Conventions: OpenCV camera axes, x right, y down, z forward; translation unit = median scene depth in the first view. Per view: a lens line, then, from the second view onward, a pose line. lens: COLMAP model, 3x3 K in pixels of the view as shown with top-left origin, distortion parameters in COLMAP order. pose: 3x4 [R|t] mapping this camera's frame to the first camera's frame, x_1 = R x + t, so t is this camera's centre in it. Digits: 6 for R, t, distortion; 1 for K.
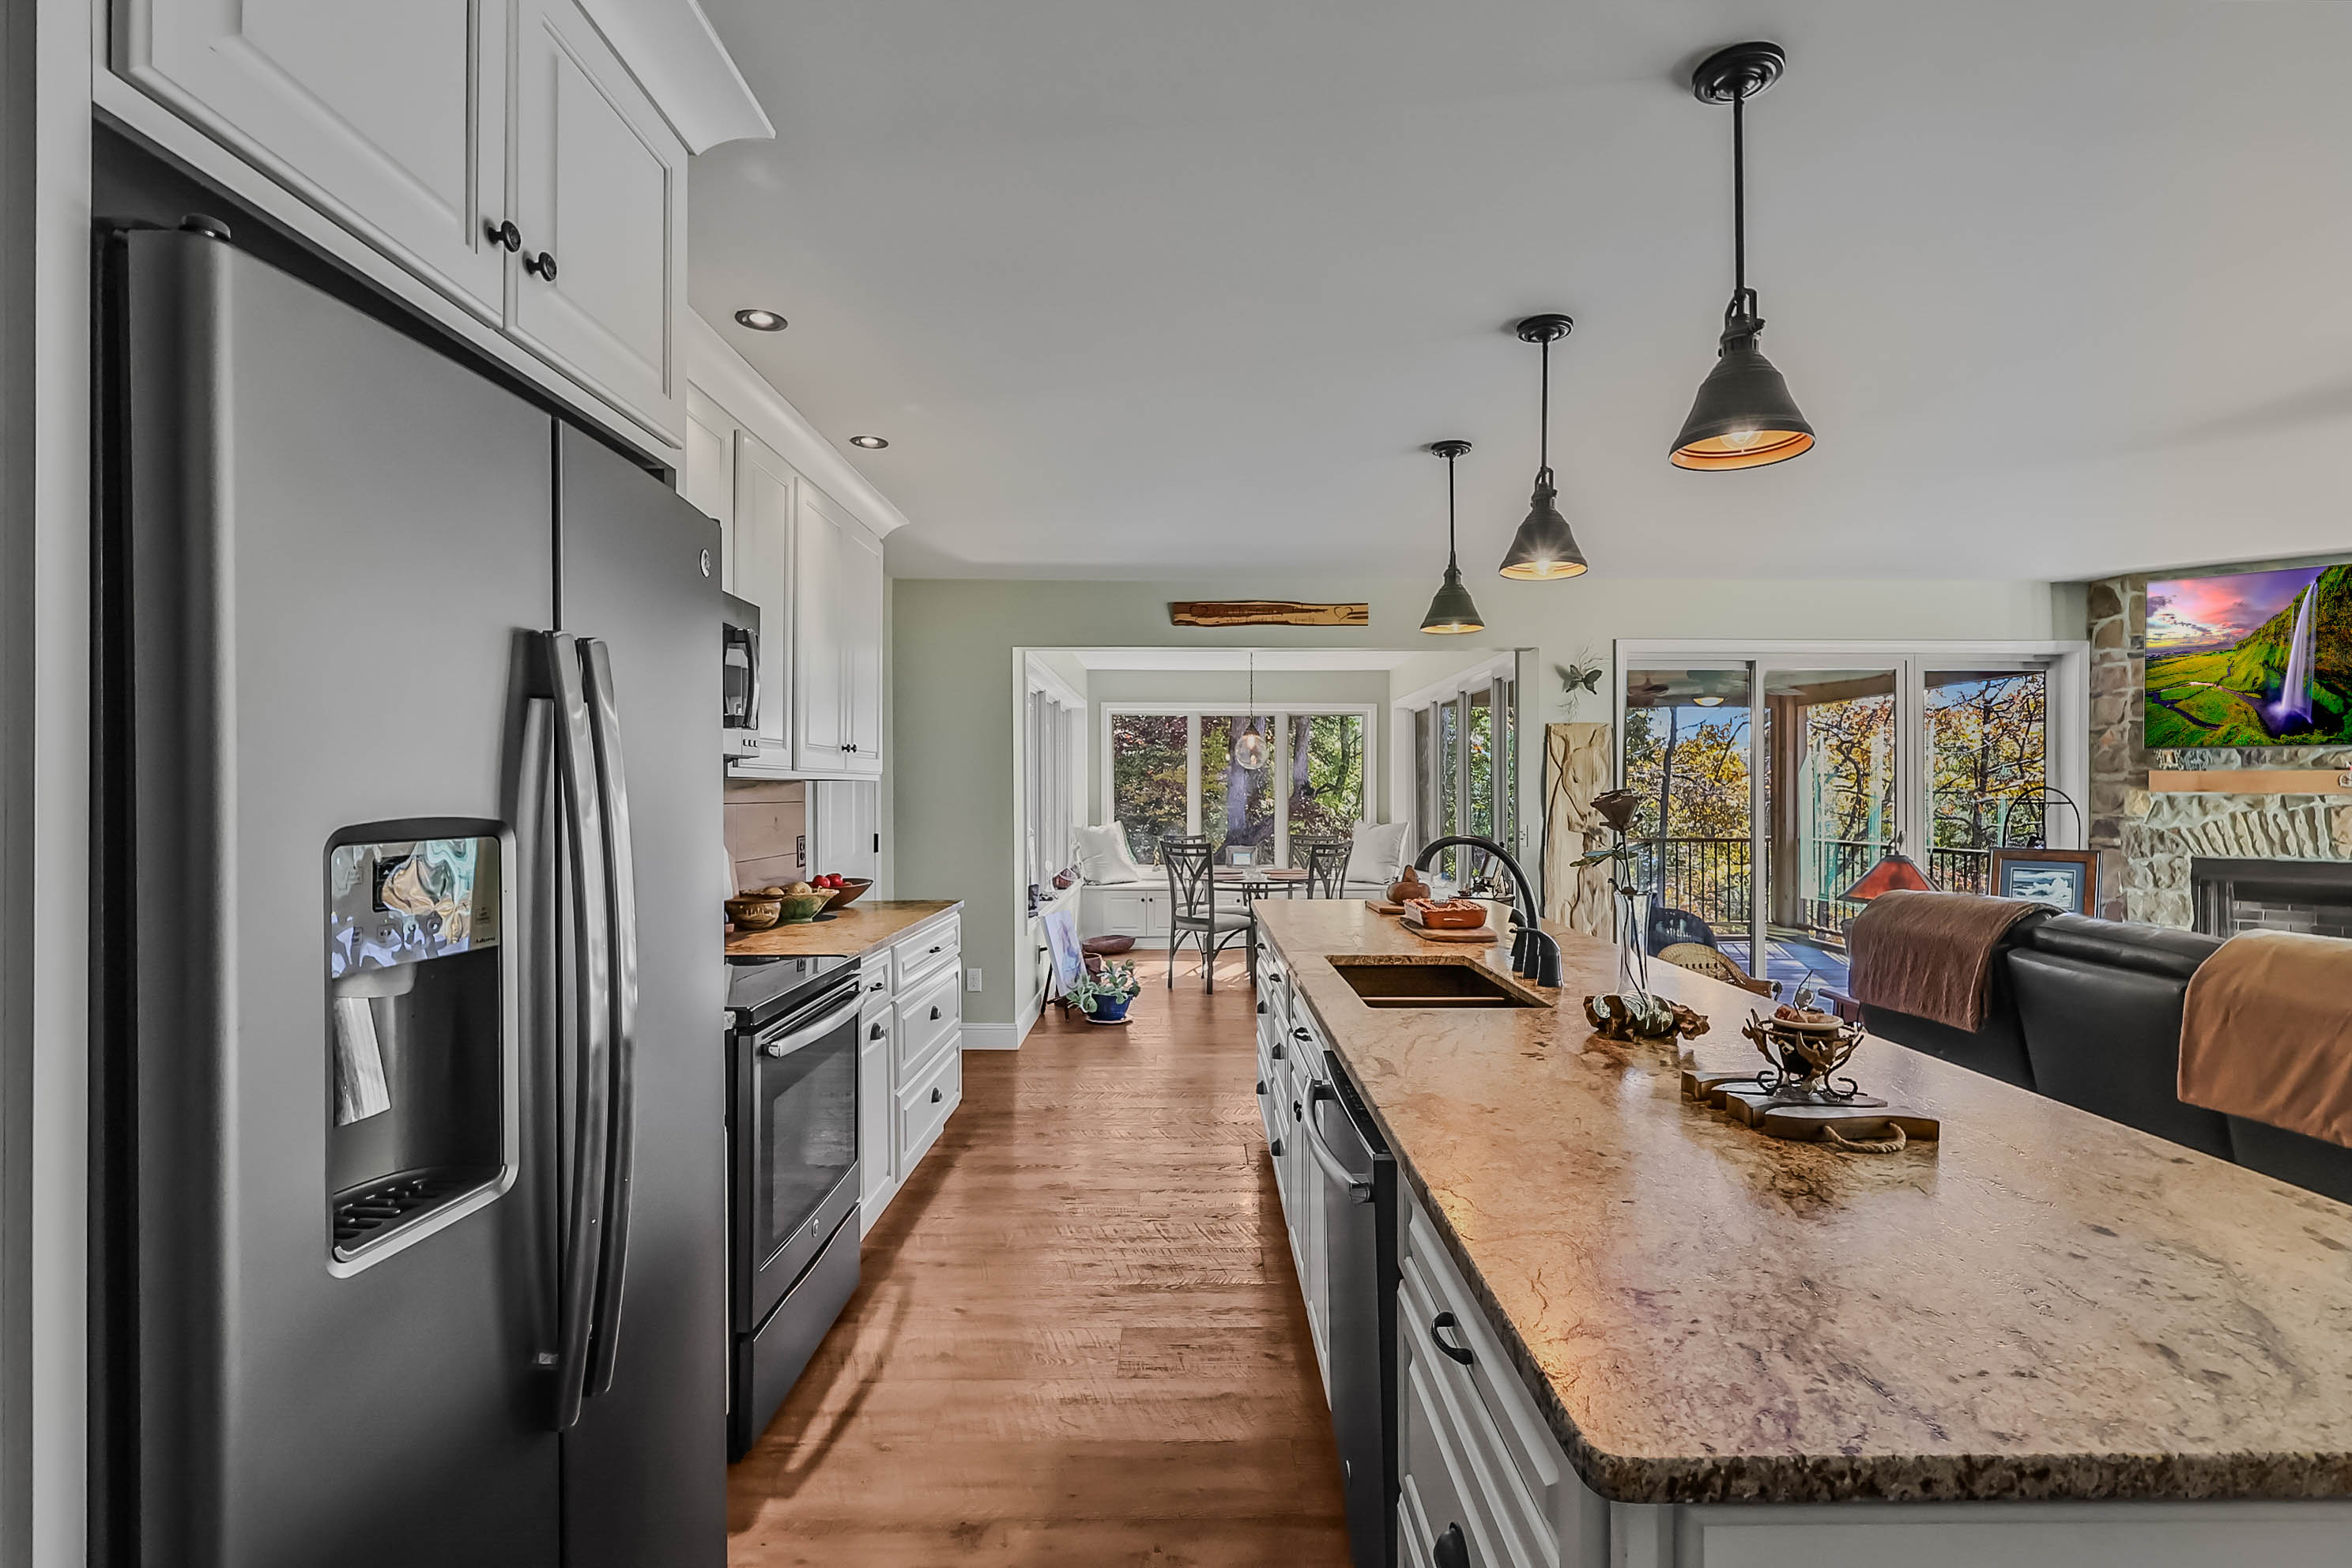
lens RADIAL K [[1117.1, 0, 1187.1], [0, 1117.1, 789.8], [0, 0, 1]] dist [-0.004255, 0.000870]
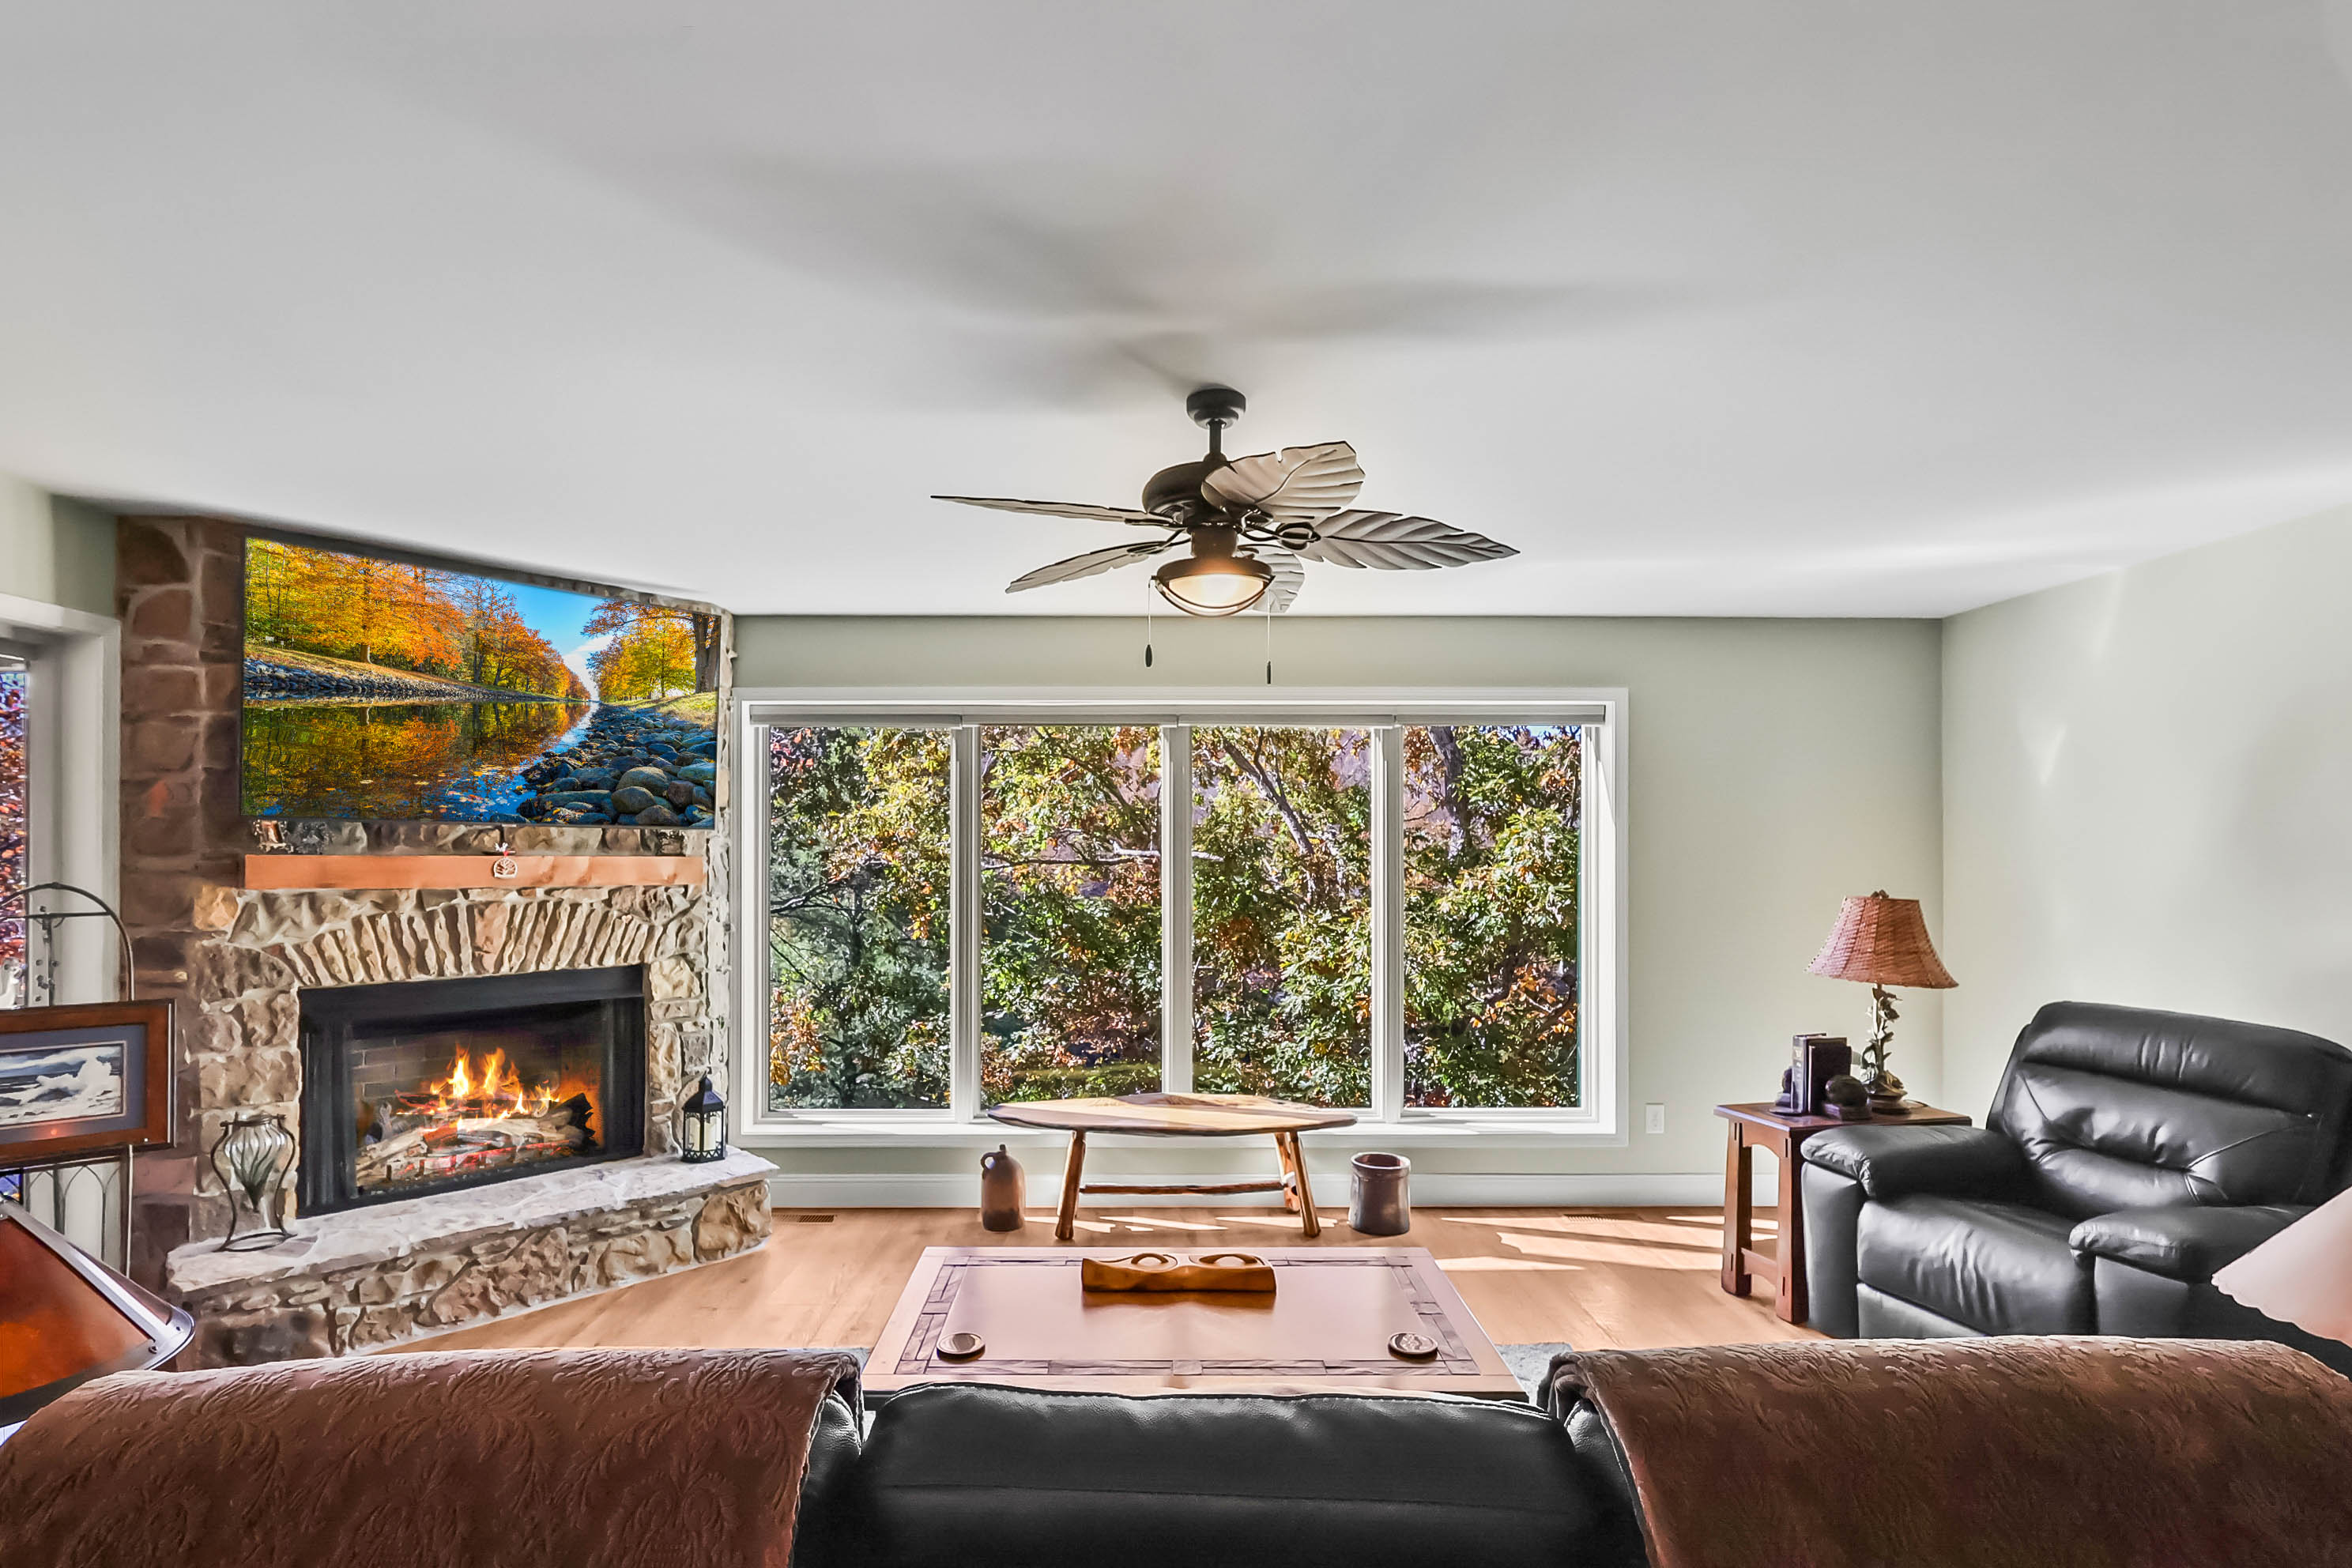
lens RADIAL K [[1102.4, 0, 1137.3], [0, 1102.4, 859.6], [0, 0, 1]] dist [-0.004116, -0.000893]
pose [[0.006643, -0.005124, 0.999965, 0.285972], [-0.001846, 0.999985, 0.005137, -0.018555], [-0.999976, -0.001880, 0.006633, 0.532236]]
